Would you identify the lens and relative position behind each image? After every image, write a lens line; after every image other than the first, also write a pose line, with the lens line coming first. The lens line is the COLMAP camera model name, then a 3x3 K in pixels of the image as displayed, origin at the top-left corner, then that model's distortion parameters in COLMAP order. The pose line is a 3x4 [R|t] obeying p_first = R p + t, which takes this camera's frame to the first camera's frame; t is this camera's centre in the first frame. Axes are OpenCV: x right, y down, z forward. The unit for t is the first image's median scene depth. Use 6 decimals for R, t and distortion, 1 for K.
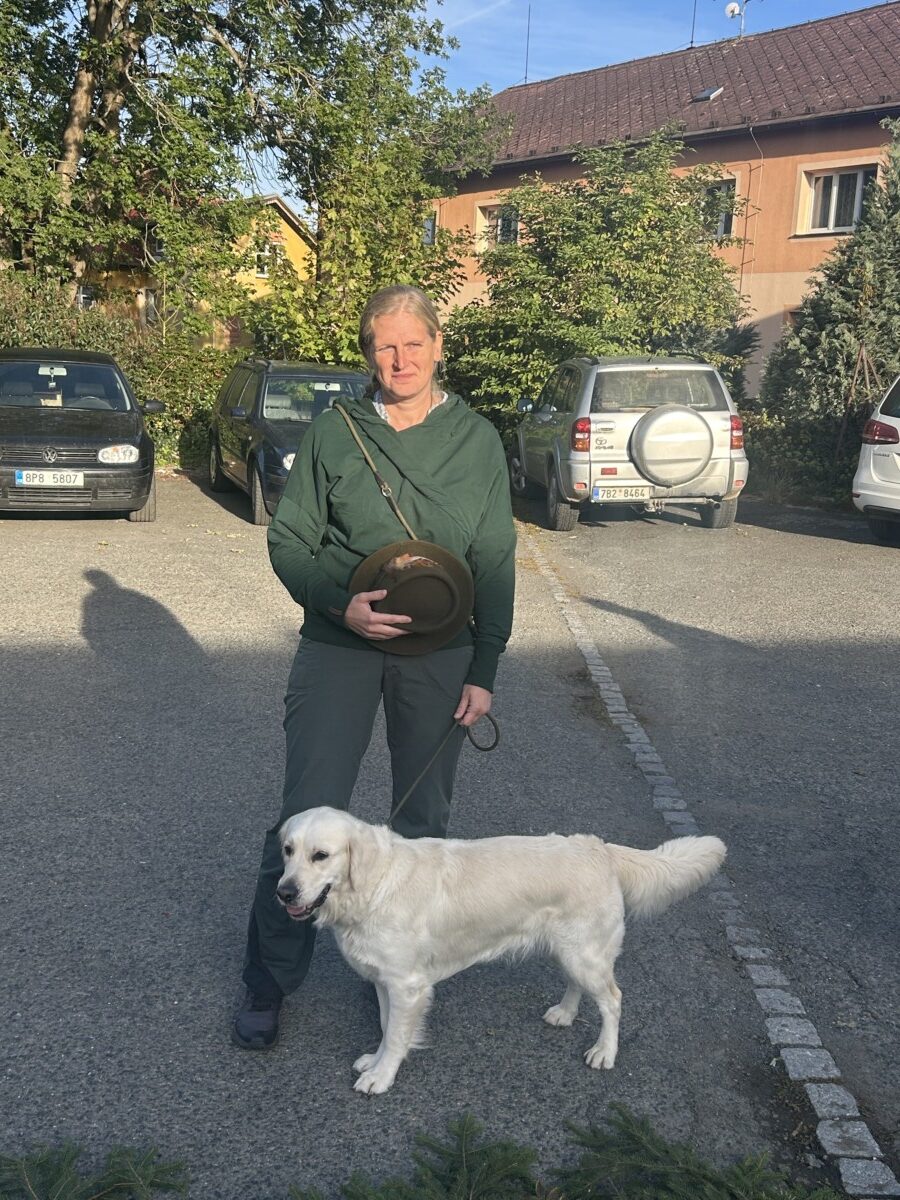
lens RADIAL K [[1344.5, 0, 455.0], [0, 1344.5, 605.2], [0, 0, 1]] dist [0.048242, 0.000000]
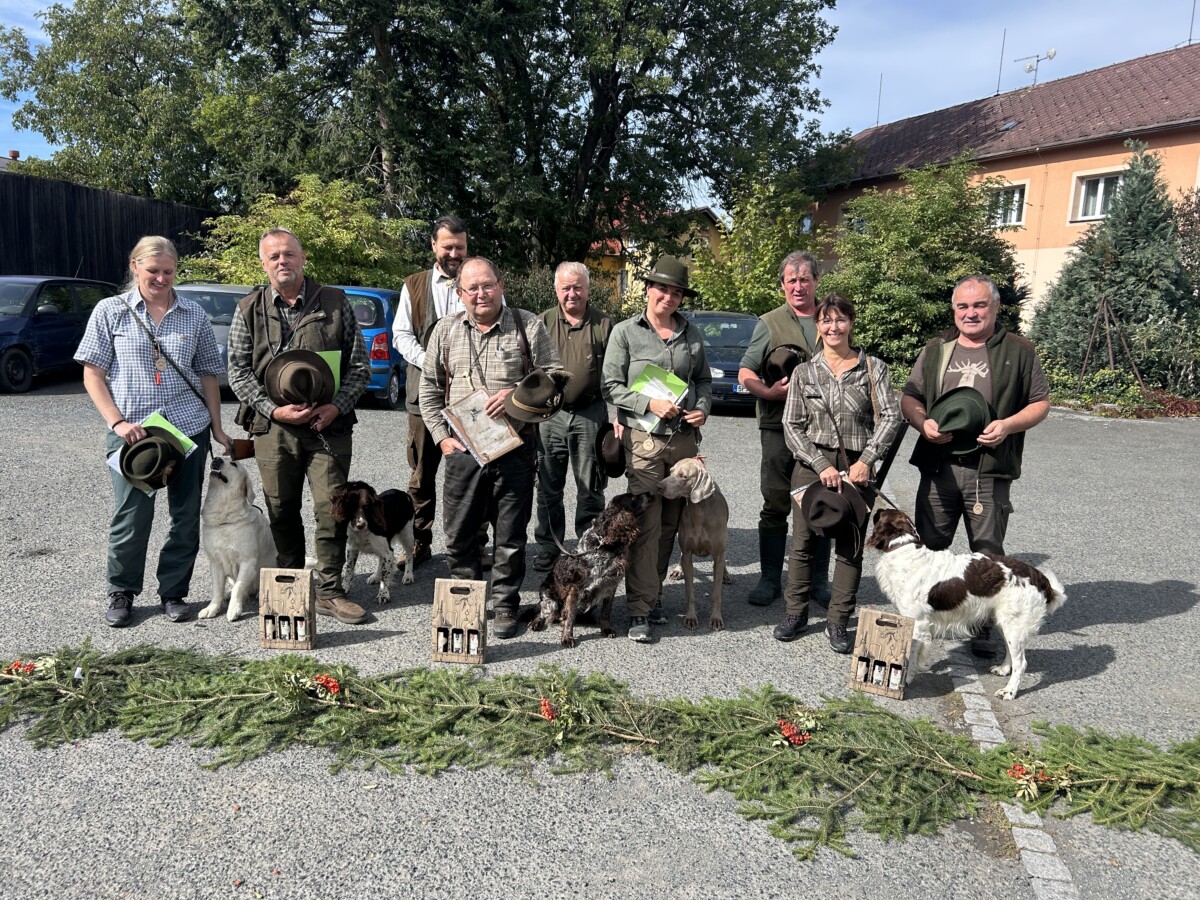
lens RADIAL K [[913.6, 0, 605.0], [0, 913.6, 456.6], [0, 0, 1]] dist [0.049624, -0.042405]
pose [[0.971836, 0.028777, -0.233895, 0.016089], [-0.035086, 0.999123, -0.022855, 0.018001], [0.233033, 0.030417, 0.971993, -0.068738]]
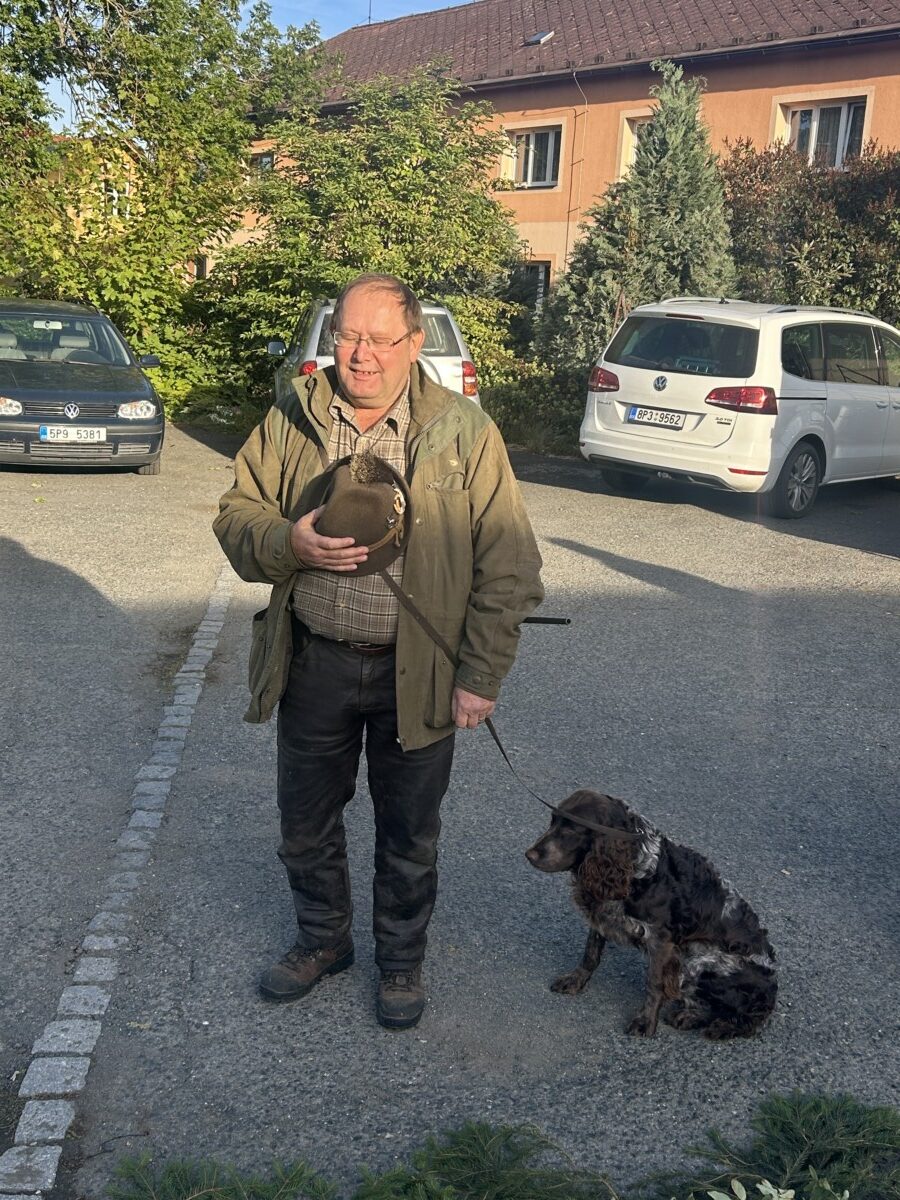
lens RADIAL K [[1344.5, 0, 459.4], [0, 1344.5, 574.6], [0, 0, 1]] dist [0.048242, 0.000000]
pose [[0.997954, -0.000530, 0.063926, 0.103627], [-0.000341, 0.999907, 0.013600, 0.000056], [-0.063927, -0.013594, 0.997862, 0.023727]]
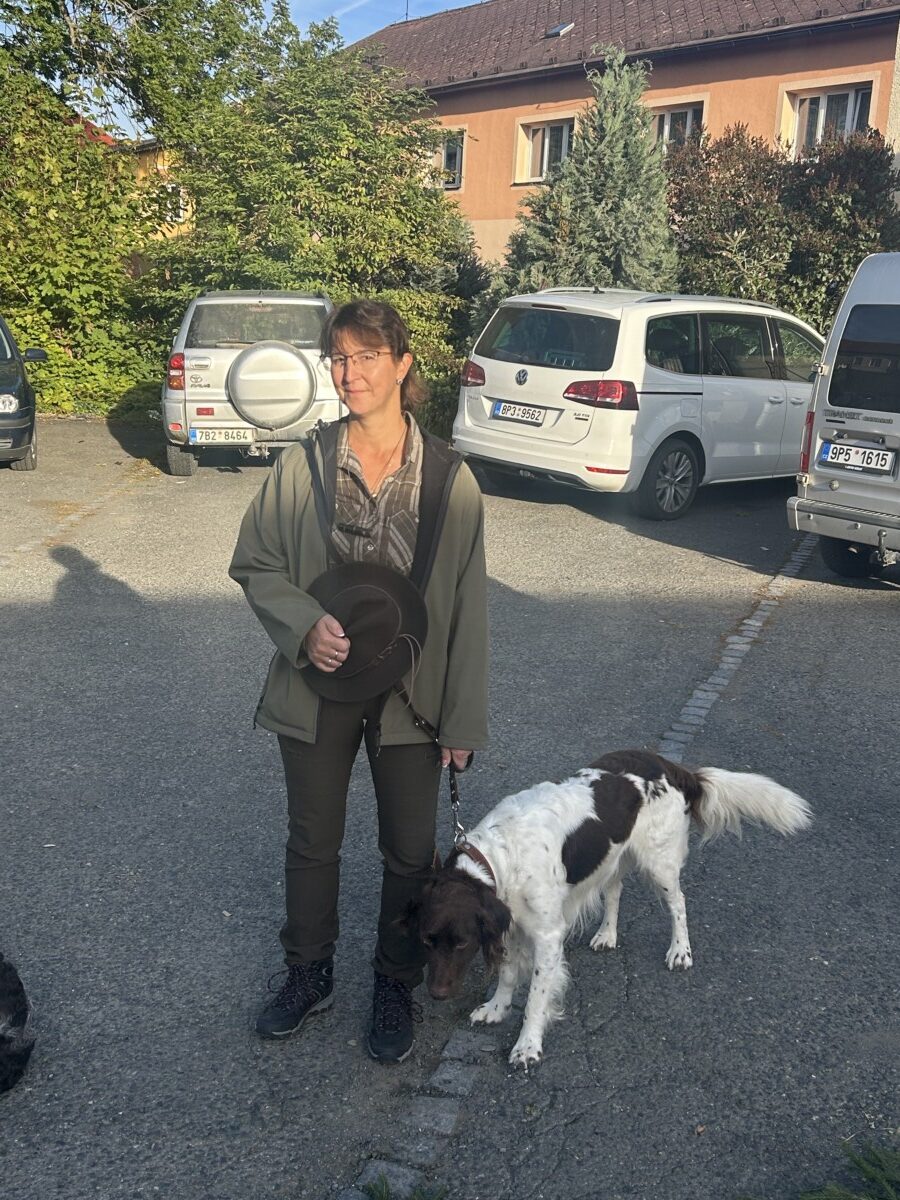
lens RADIAL K [[1344.5, 0, 482.6], [0, 1344.5, 570.9], [0, 0, 1]] dist [0.048242, 0.000000]
pose [[0.999876, 0.010666, -0.011555, 0.233410], [-0.010564, 0.999905, 0.008806, 0.000238], [0.011648, -0.008683, 0.999894, 0.050637]]
